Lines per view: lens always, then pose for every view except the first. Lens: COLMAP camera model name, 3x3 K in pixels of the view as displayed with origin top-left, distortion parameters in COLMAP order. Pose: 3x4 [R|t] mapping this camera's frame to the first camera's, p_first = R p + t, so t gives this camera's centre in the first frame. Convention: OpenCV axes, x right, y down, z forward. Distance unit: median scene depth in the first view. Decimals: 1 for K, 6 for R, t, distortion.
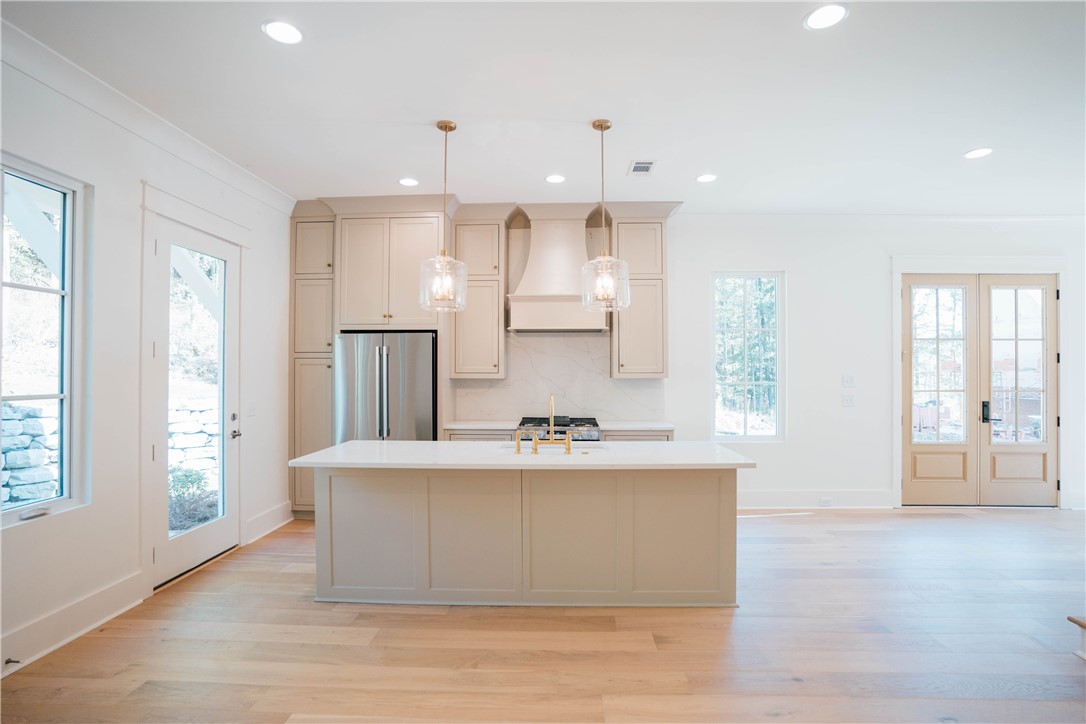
lens RADIAL K [[529.7, 0, 543.0], [0, 529.7, 362.0], [0, 0, 1]] dist [-0.070989, 0.032037]
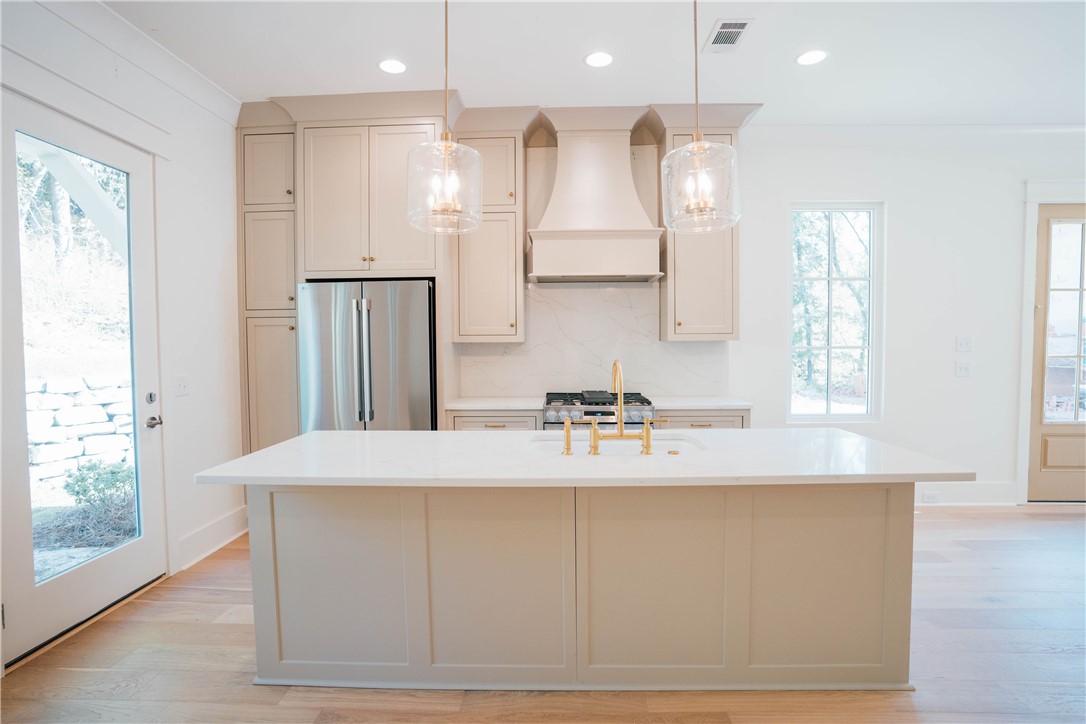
lens RADIAL K [[537.0, 0, 543.0], [0, 537.0, 362.0], [0, 0, 1]] dist [-0.077914, 0.037043]
pose [[0.999973, -0.006963, 0.002365, -0.051766], [0.006822, 0.998456, 0.055123, 0.018286], [-0.002745, -0.055106, 0.998477, 0.246224]]
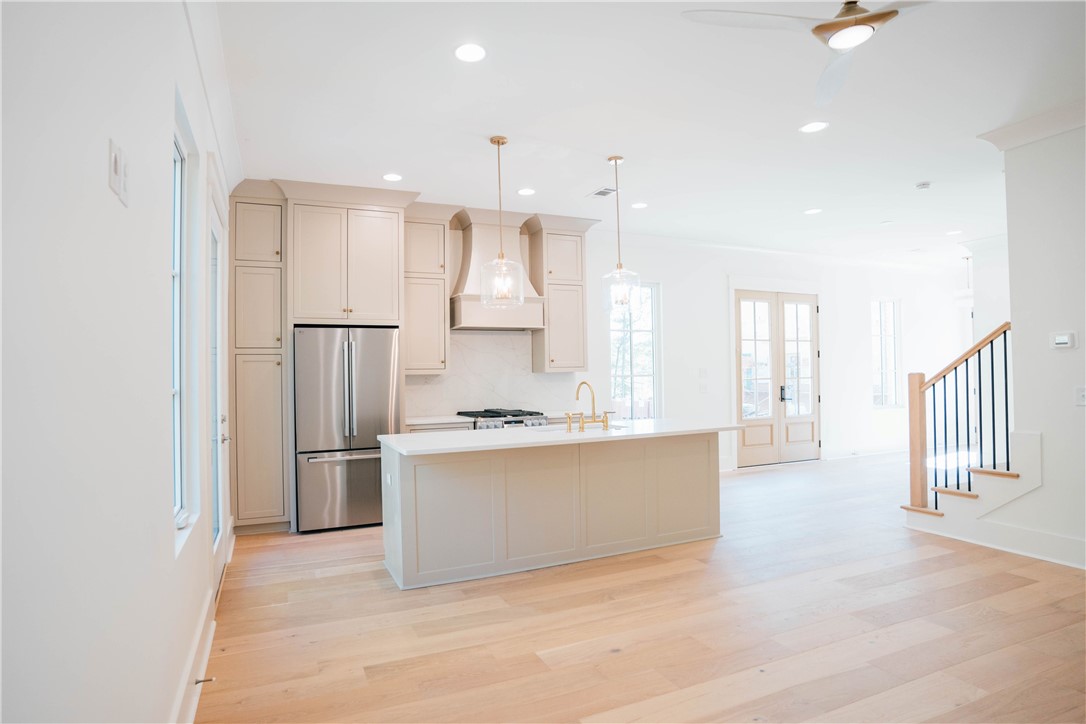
lens RADIAL K [[568.7, 0, 503.0], [0, 568.7, 360.9], [0, 0, 1]] dist [-0.079422, 0.041646]
pose [[0.912226, -0.005824, 0.409646, -0.466636], [0.009023, 0.999942, -0.005877, 0.013666], [-0.409588, 0.009057, 0.912226, -0.058296]]
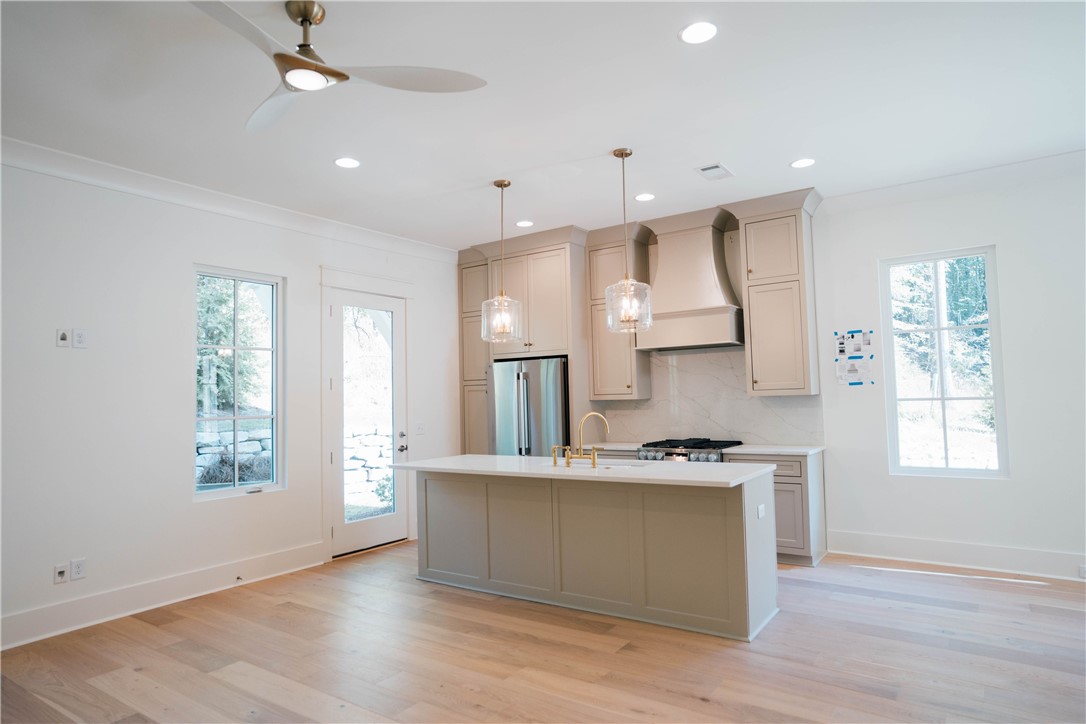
lens RADIAL K [[630.0, 0, 543.0], [0, 630.0, 362.0], [0, 0, 1]] dist [-0.019487, 0.001047]
pose [[0.843351, -0.052161, -0.534825, 0.439059], [0.034306, 0.998474, -0.043284, 0.006855], [0.536266, 0.018156, 0.843854, -0.092012]]
